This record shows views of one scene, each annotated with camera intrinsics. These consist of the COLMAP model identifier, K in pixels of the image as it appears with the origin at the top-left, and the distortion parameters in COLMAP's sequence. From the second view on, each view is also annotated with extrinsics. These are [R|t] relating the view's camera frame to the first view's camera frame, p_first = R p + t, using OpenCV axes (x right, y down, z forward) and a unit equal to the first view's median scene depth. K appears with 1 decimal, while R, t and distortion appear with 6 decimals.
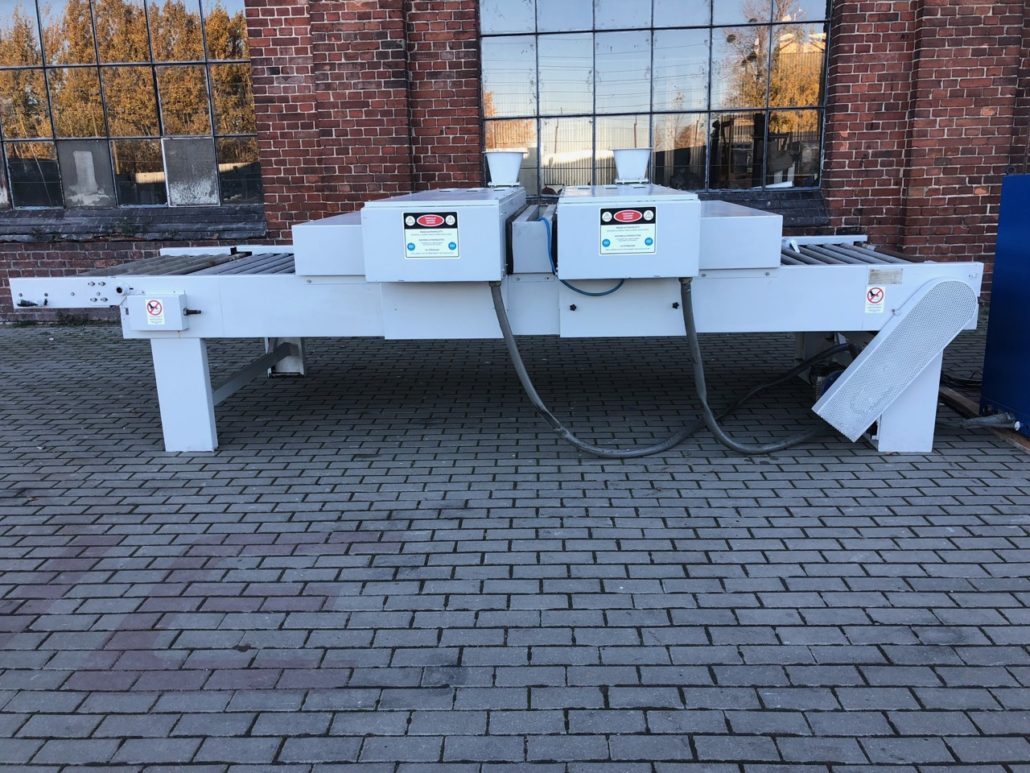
lens RADIAL K [[850.9, 0, 515.0], [0, 850.9, 386.5], [0, 0, 1]] dist [0.020046, -0.000874]
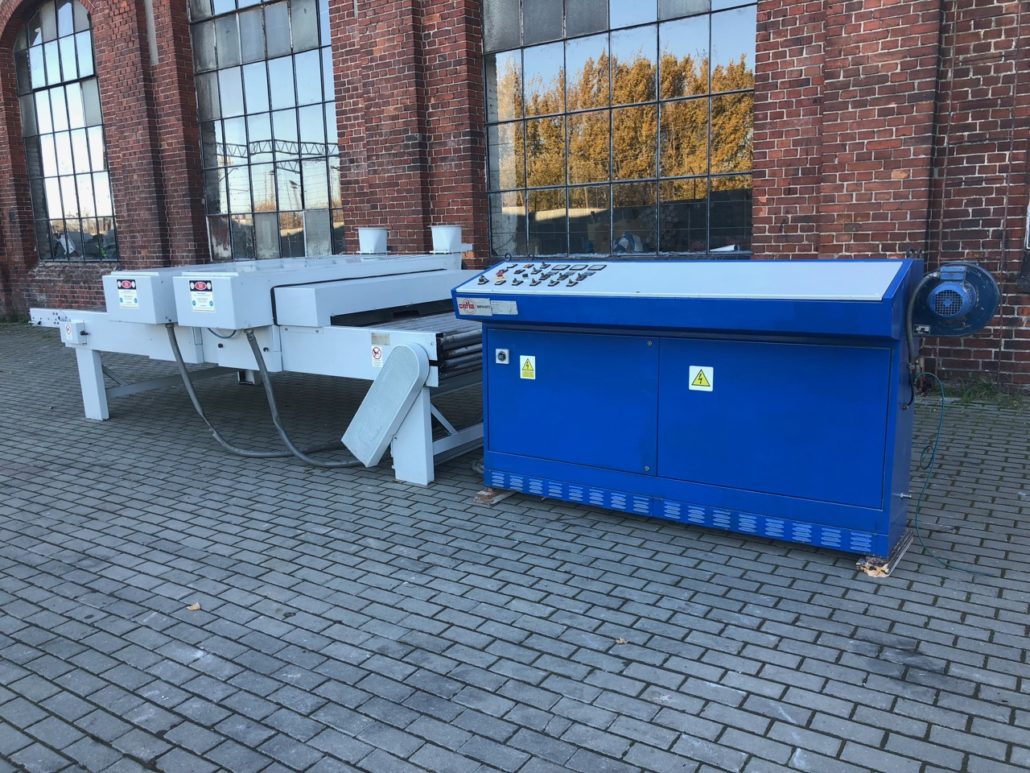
lens RADIAL K [[856.3, 0, 515.0], [0, 856.3, 386.5], [0, 0, 1]] dist [0.014717, 0.003874]
pose [[0.847884, 0.091901, -0.522156, 1.132852], [-0.113934, 0.993436, -0.010161, -0.060259], [0.517795, 0.068107, 0.852789, 0.023108]]
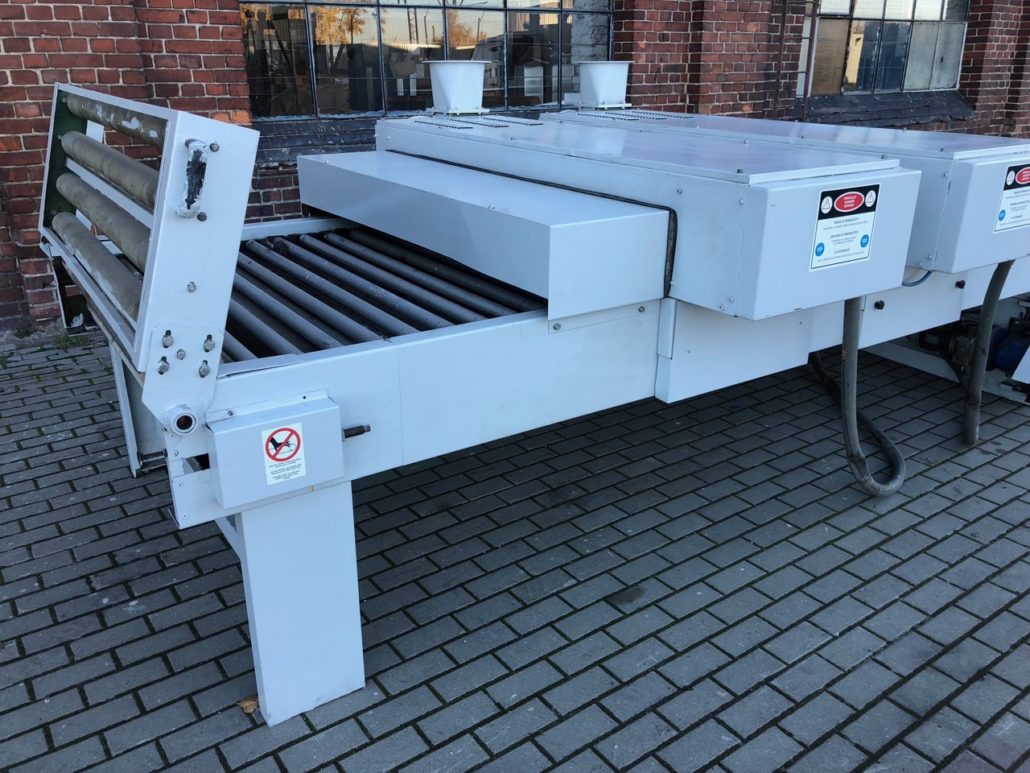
lens RADIAL K [[844.3, 0, 515.0], [0, 844.3, 386.5], [0, 0, 1]] dist [0.006696, 0.001858]
pose [[0.793343, -0.199094, 0.575298, -0.528688], [0.132285, 0.978809, 0.156315, -0.159546], [-0.594228, -0.047908, 0.802868, 0.555835]]
